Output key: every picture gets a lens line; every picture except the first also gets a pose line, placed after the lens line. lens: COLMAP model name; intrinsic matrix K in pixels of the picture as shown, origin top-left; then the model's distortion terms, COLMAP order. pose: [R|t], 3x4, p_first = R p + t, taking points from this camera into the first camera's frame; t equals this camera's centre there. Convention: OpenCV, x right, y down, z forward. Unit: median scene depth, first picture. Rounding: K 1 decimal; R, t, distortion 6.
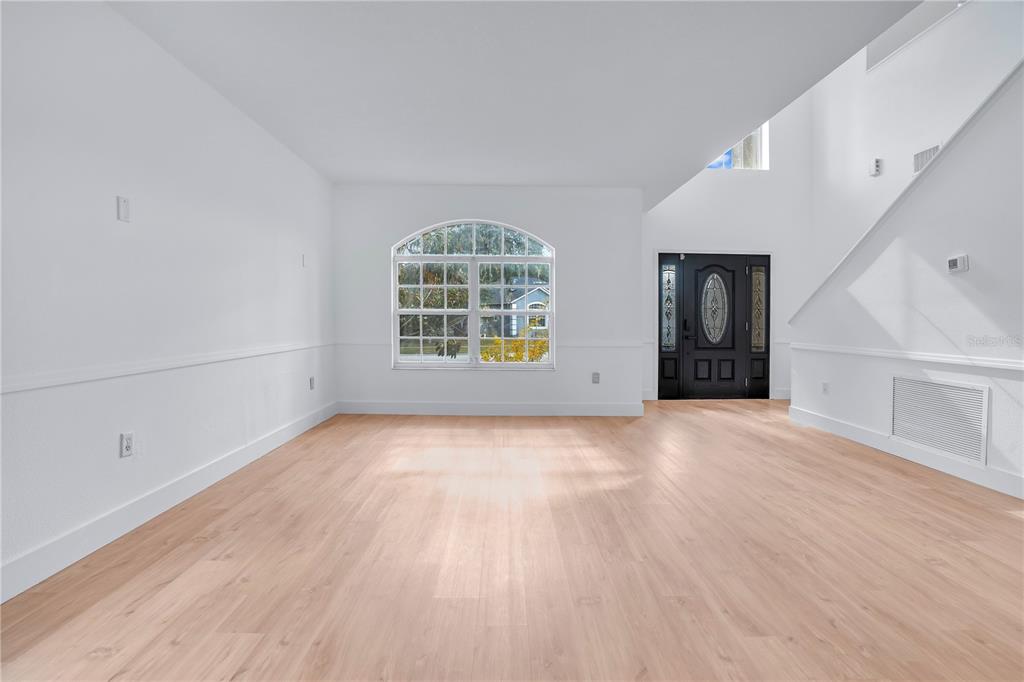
lens RADIAL K [[485.7, 0, 512.3], [0, 485.7, 320.3], [0, 0, 1]] dist [-0.072731, 0.031999]
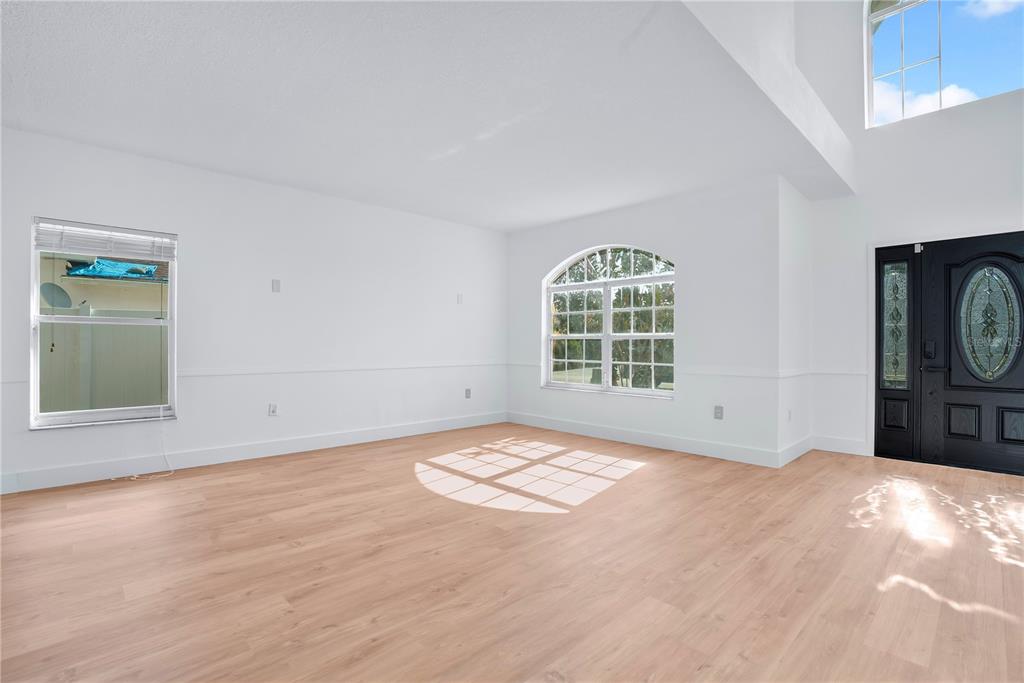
lens RADIAL K [[480.8, 0, 512.0], [0, 480.8, 341.5], [0, 0, 1]] dist [-0.065830, 0.031141]
pose [[0.674522, -0.007534, -0.738216, 0.528160], [0.001991, 0.999963, -0.008386, 0.001929], [0.738252, 0.004186, 0.674512, 0.173971]]
